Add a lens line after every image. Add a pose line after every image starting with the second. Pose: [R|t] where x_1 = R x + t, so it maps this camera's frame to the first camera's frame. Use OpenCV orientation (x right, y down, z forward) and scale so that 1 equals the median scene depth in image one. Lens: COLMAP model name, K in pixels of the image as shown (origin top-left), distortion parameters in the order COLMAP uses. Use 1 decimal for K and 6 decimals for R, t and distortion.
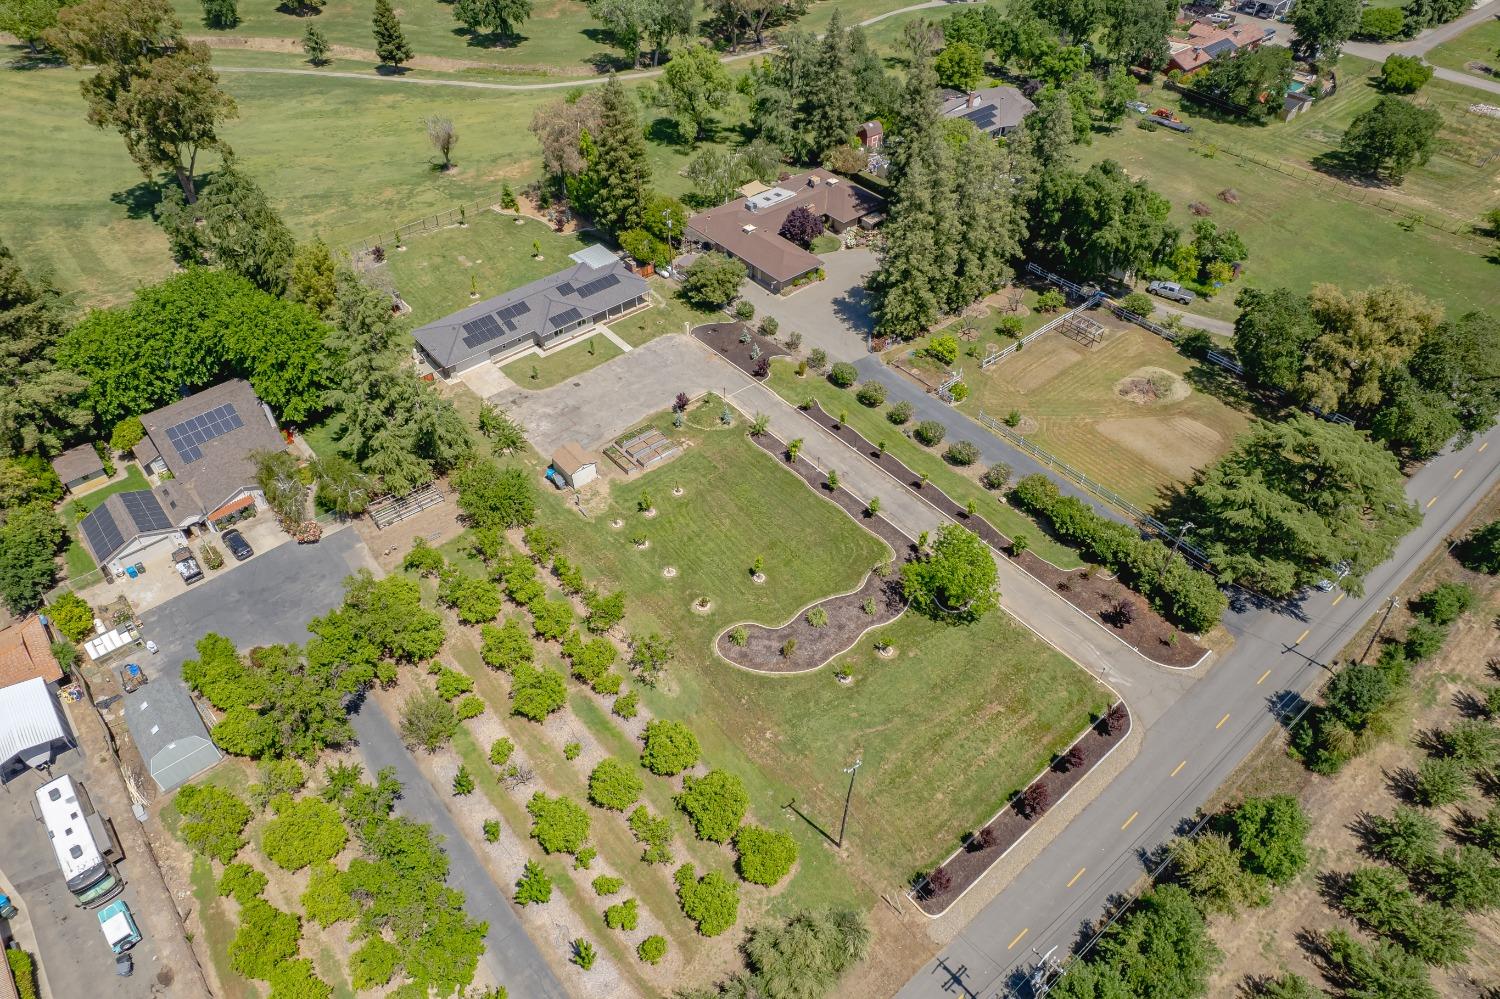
lens RADIAL K [[954.4, 0, 741.5], [0, 954.4, 507.7], [0, 0, 1]] dist [-0.072441, 0.062103]
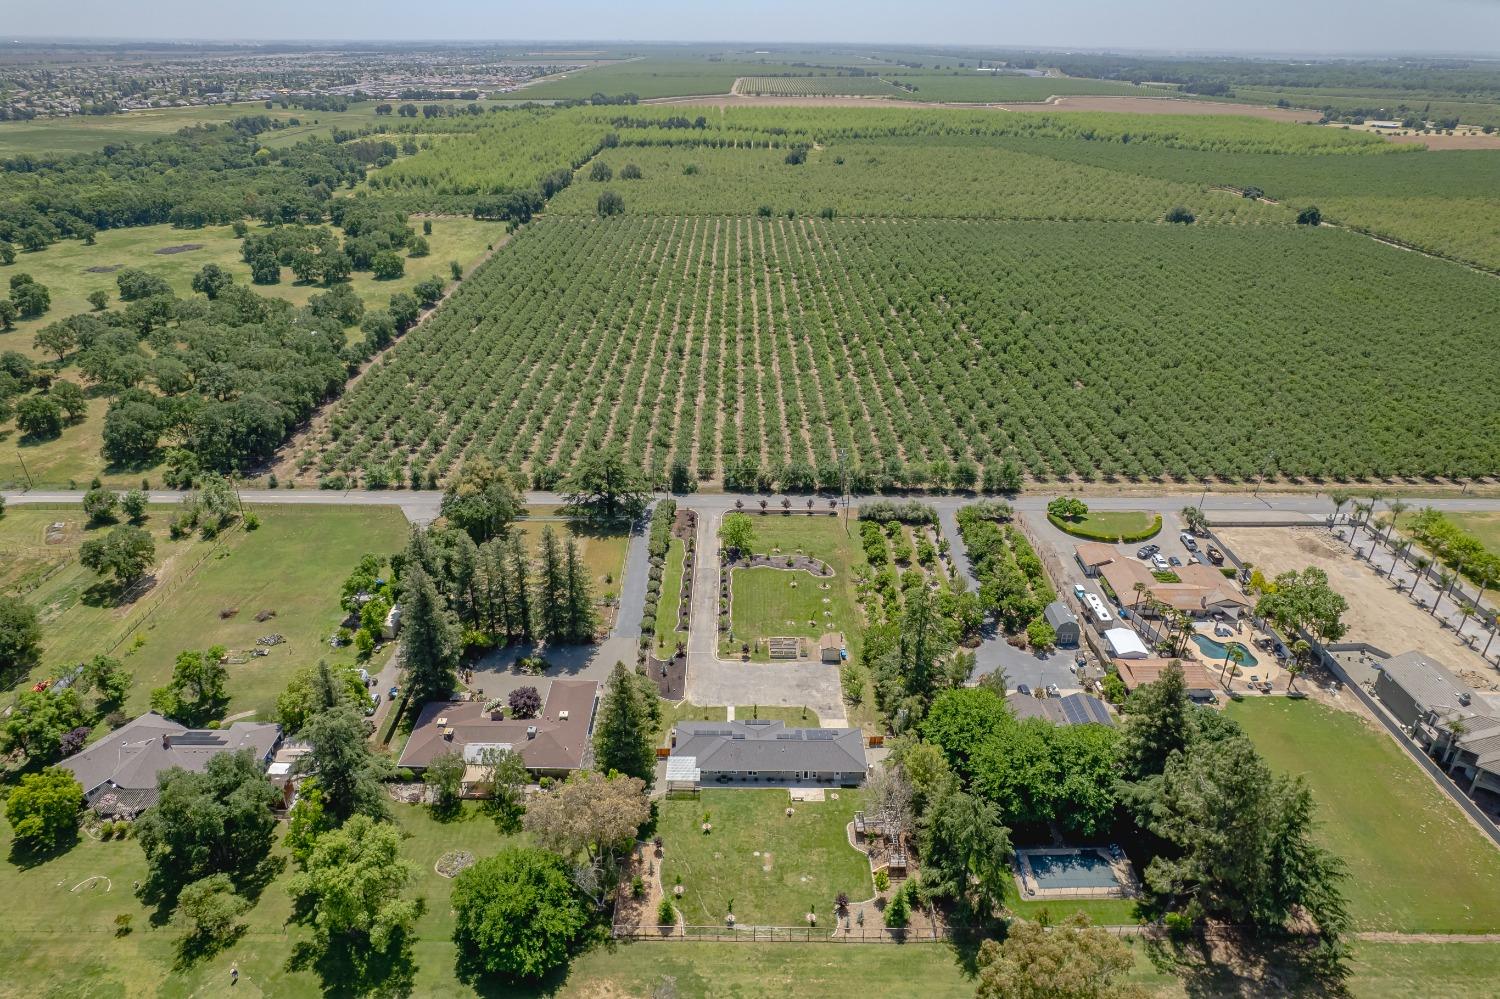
lens RADIAL K [[954.4, 0, 741.5], [0, 954.4, 507.7], [0, 0, 1]] dist [-0.072441, 0.062103]
pose [[-0.766769, -0.294800, 0.570226, -0.884520], [0.443302, 0.399292, 0.802526, -1.469507], [-0.464272, 0.868135, -0.175479, 1.081241]]
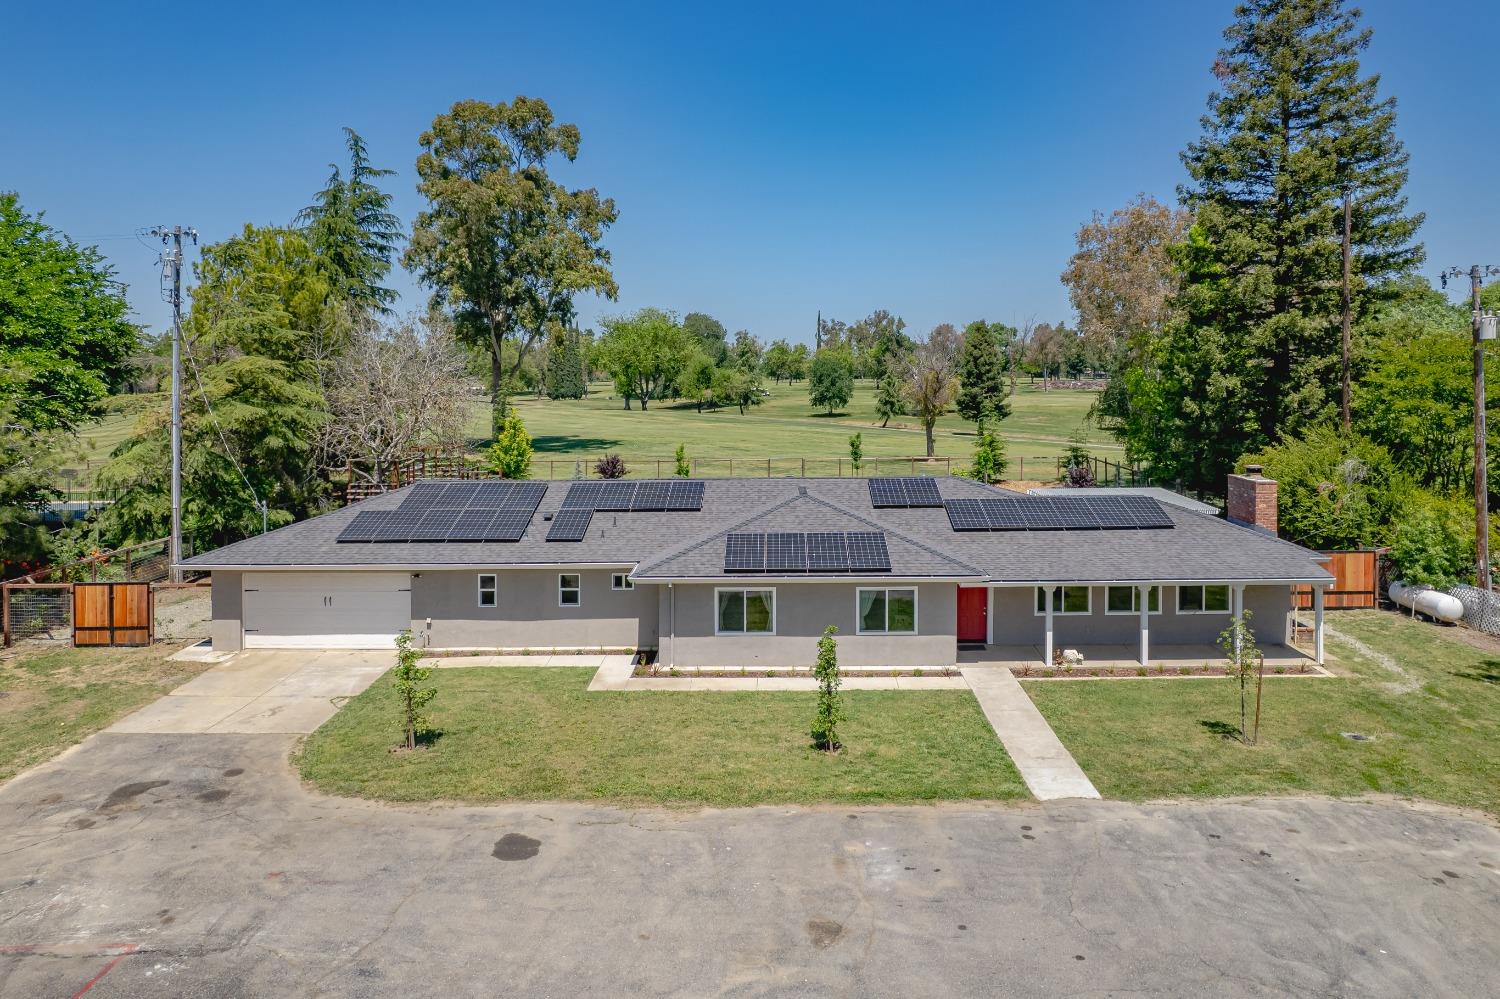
lens RADIAL K [[995.2, 0, 746.8], [0, 995.2, 374.5], [0, 0, 1]] dist [-0.094776, 0.069815]
pose [[0.746768, 0.000180, -0.665084, -0.064962], [-0.460530, 0.721617, -0.516895, -0.127212], [0.479843, 0.692292, 0.538964, 0.944358]]
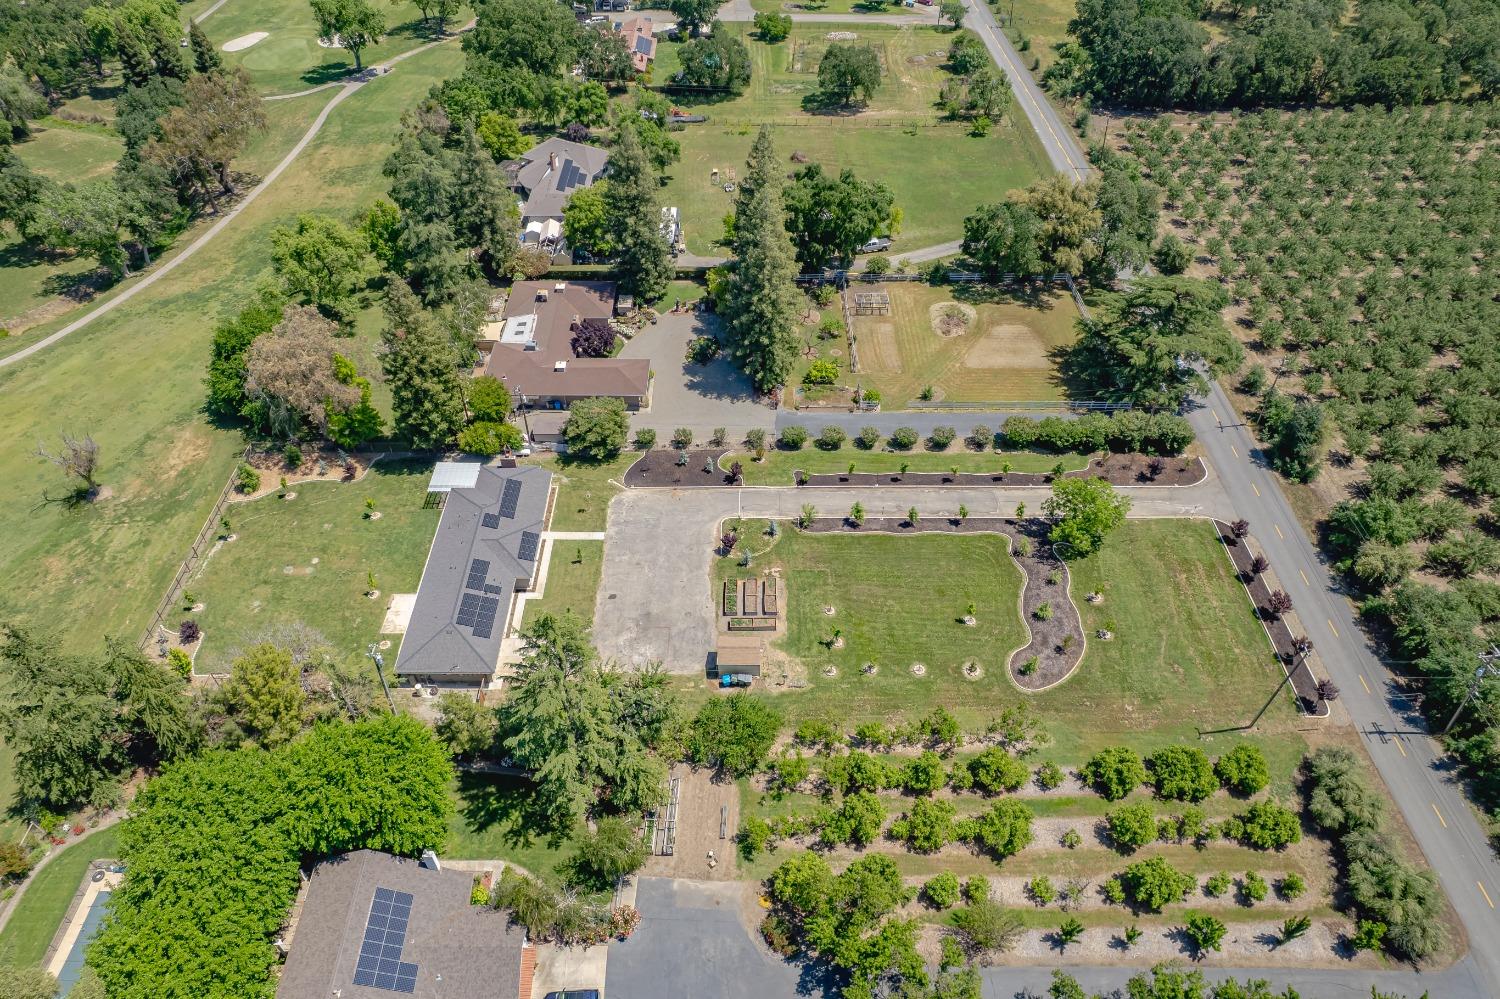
lens RADIAL K [[954.4, 0, 741.5], [0, 954.4, 507.7], [0, 0, 1]] dist [-0.072441, 0.062103]
pose [[0.641916, -0.537400, 0.546941, -0.563499], [0.537076, 0.824214, 0.179499, -0.307160], [-0.547259, 0.178526, 0.817702, 0.203932]]
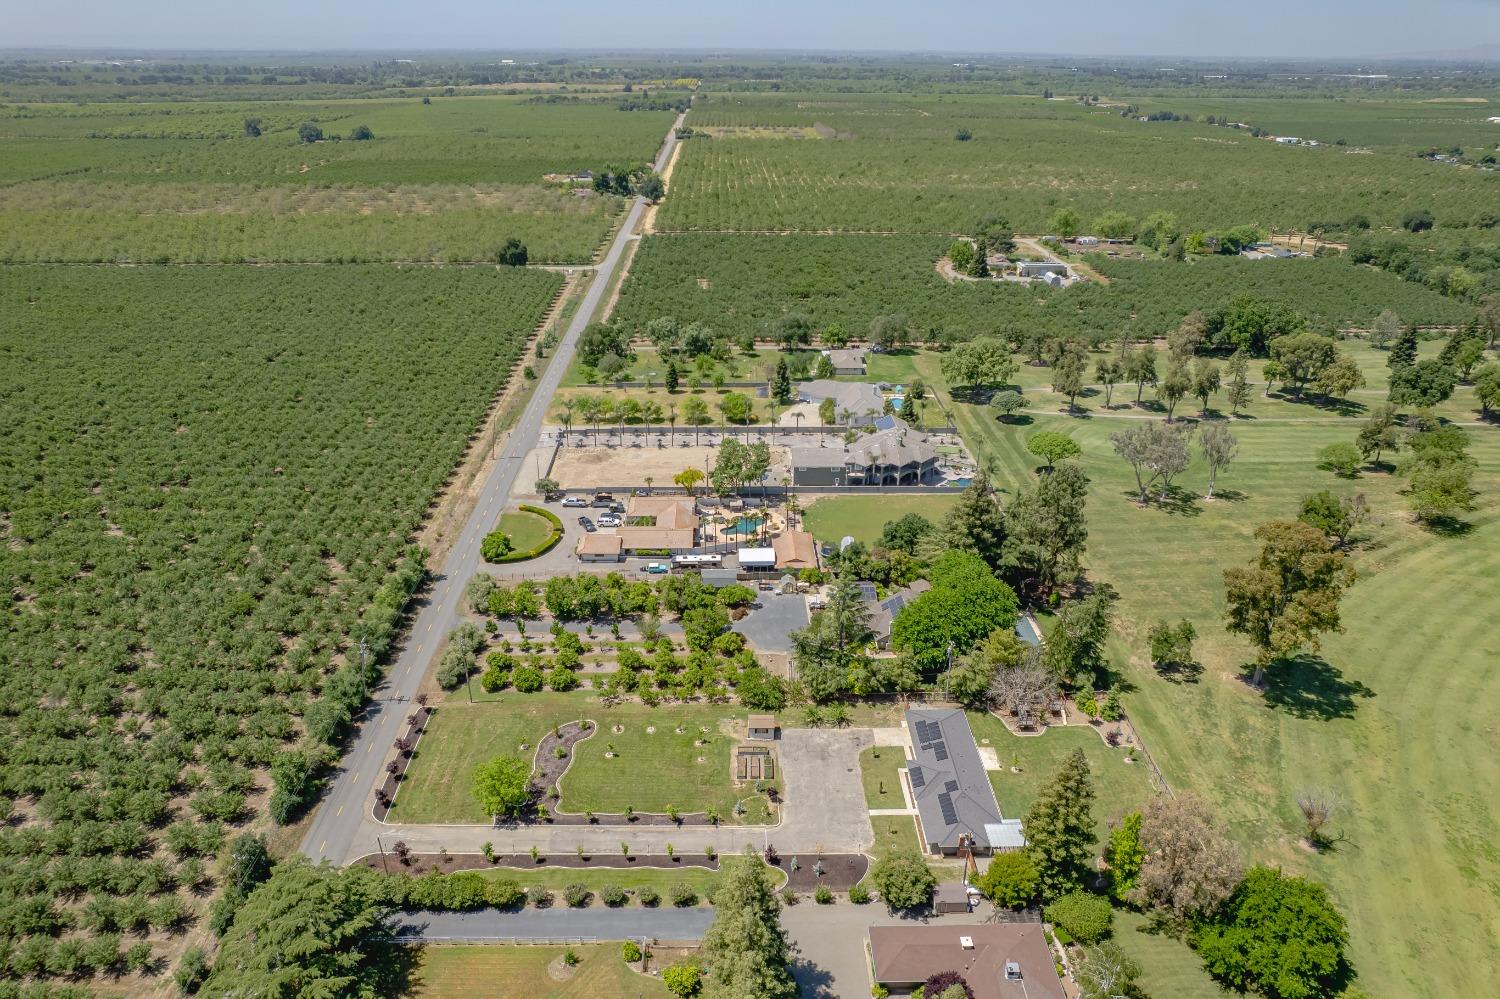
lens RADIAL K [[954.4, 0, 741.5], [0, 954.4, 507.7], [0, 0, 1]] dist [-0.072441, 0.062103]
pose [[-0.630547, 0.338017, -0.698680, 0.731724], [-0.550824, 0.439313, 0.709646, -1.171855], [0.546812, 0.832315, -0.090820, 0.778061]]
